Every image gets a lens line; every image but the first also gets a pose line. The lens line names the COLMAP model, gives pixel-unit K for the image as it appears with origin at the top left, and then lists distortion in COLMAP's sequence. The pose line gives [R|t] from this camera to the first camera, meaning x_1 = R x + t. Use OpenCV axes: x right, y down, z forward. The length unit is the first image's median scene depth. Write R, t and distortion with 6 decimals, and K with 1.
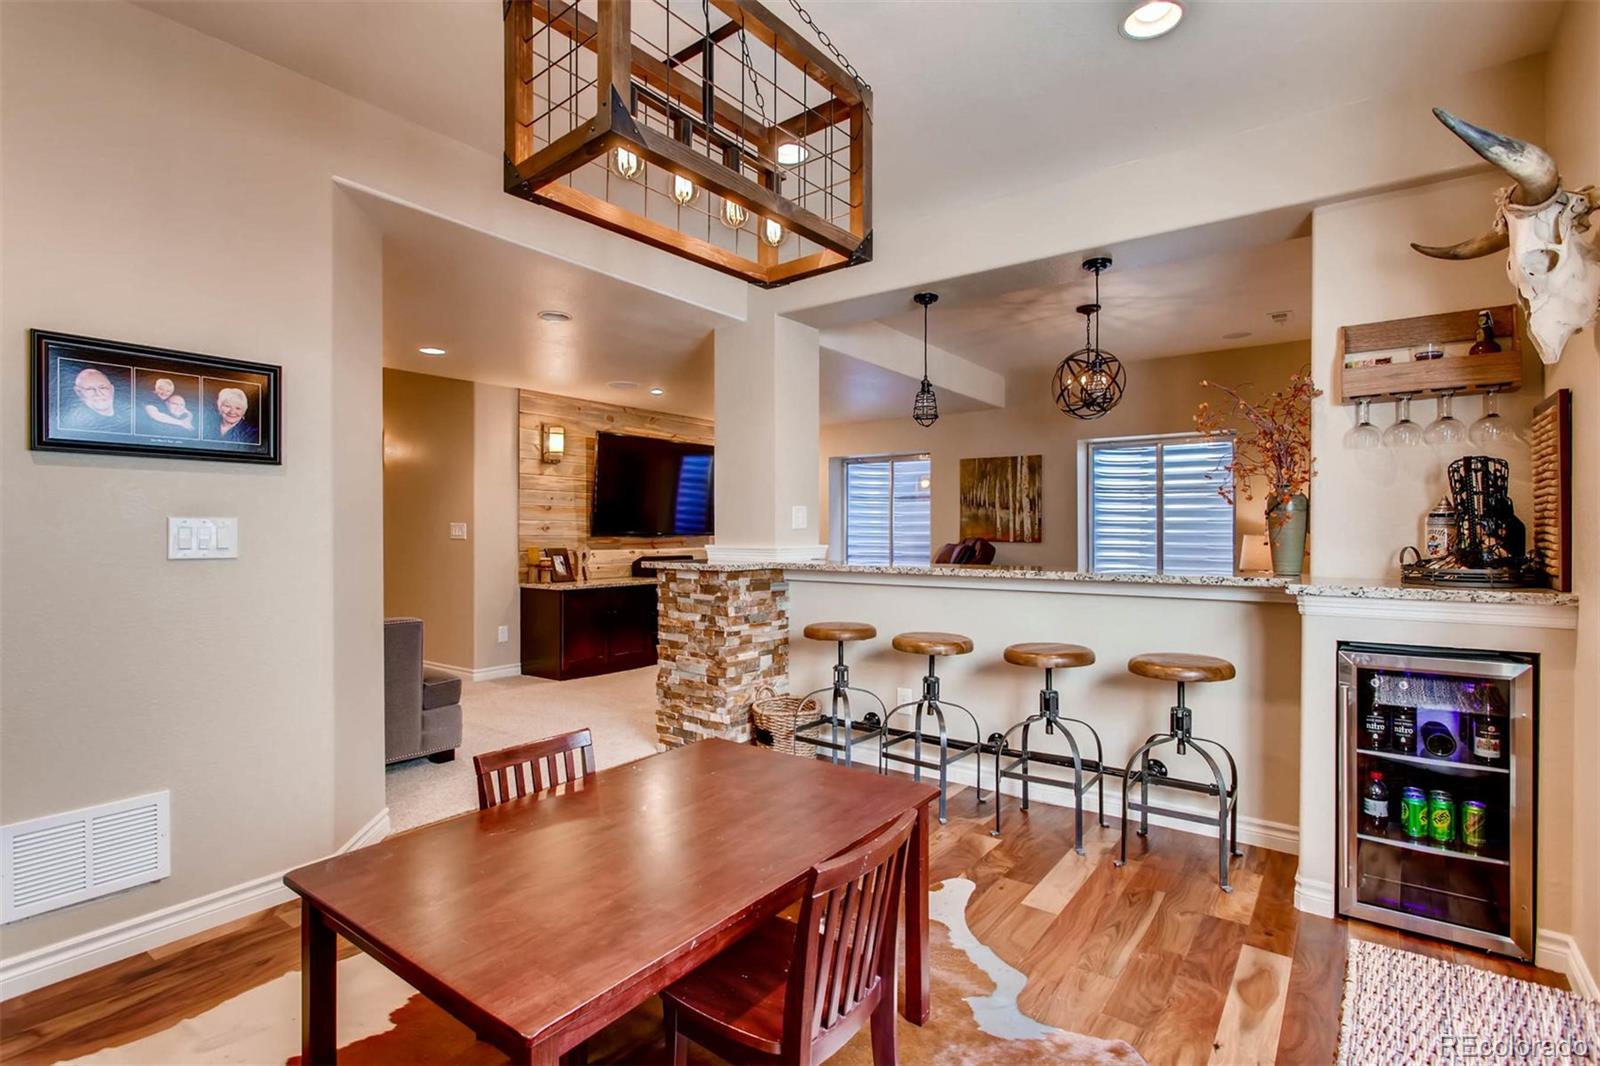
lens RADIAL K [[770.5, 0, 799.8], [0, 770.5, 532.8], [0, 0, 1]] dist [-0.006335, -0.001316]
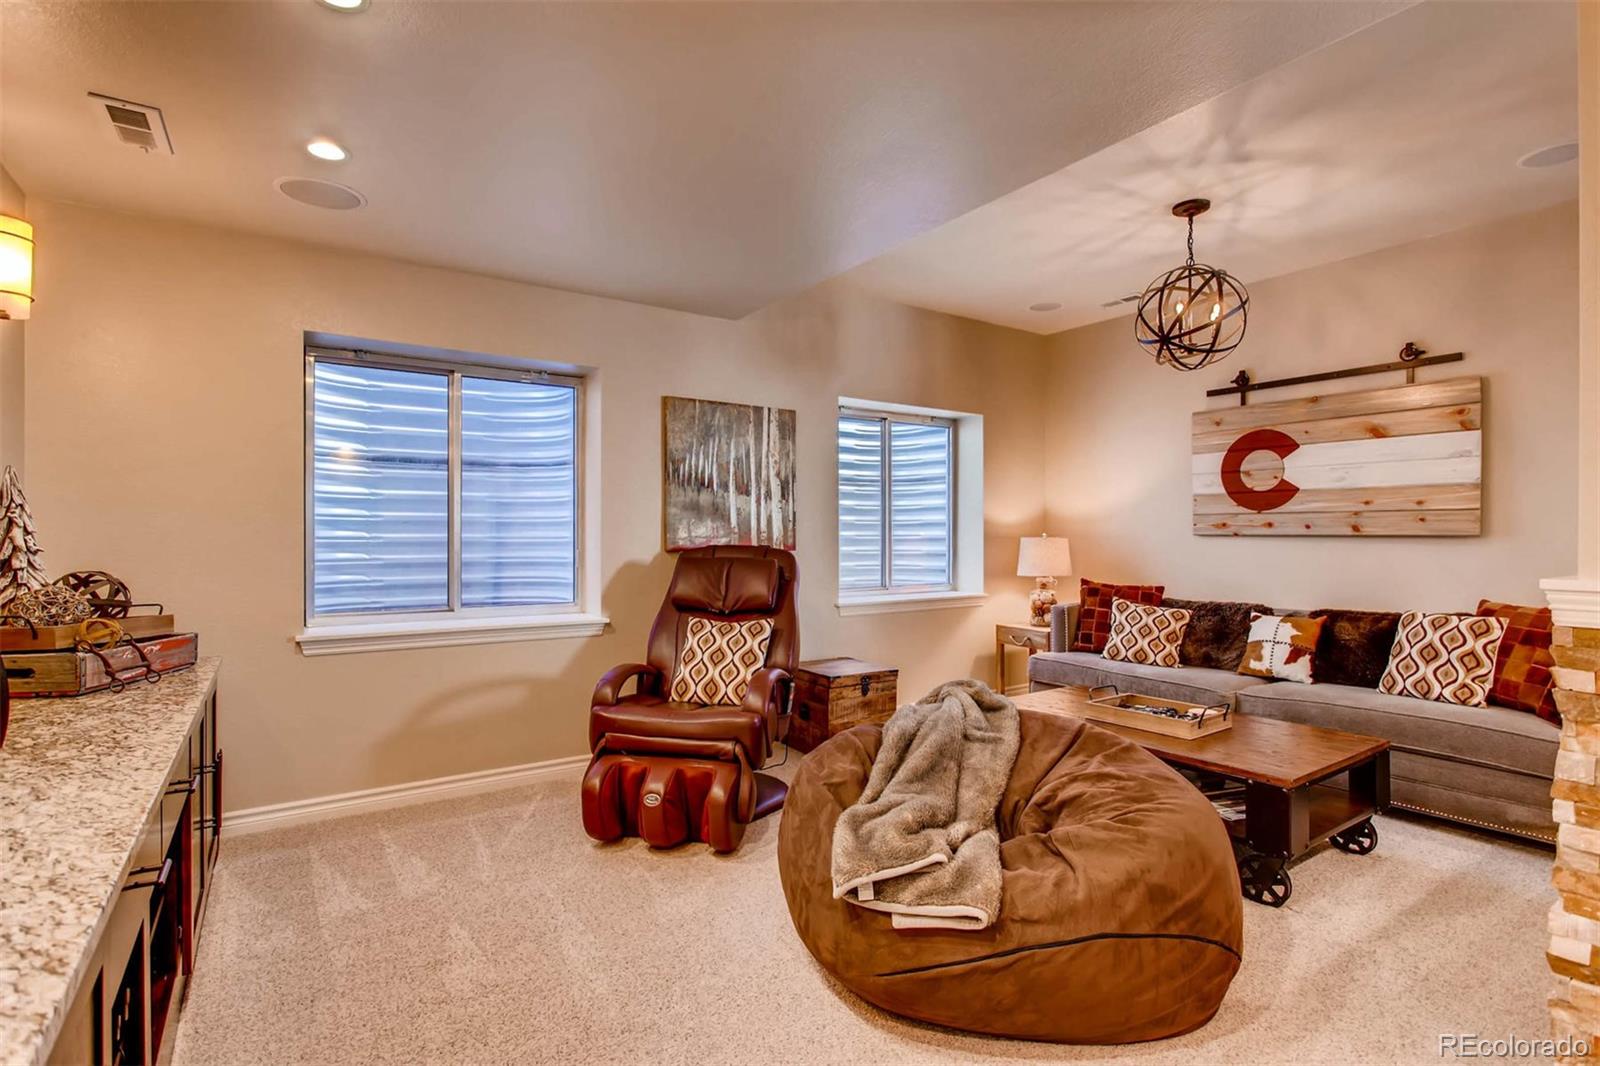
lens RADIAL K [[770.5, 0, 800.7], [0, 770.5, 532.4], [0, 0, 1]] dist [-0.006335, -0.001316]
pose [[0.323764, 0.001308, 0.946137, -0.269443], [-0.000039, 0.999999, -0.001369, -0.001698], [-0.946138, 0.000406, 0.323764, 0.783562]]
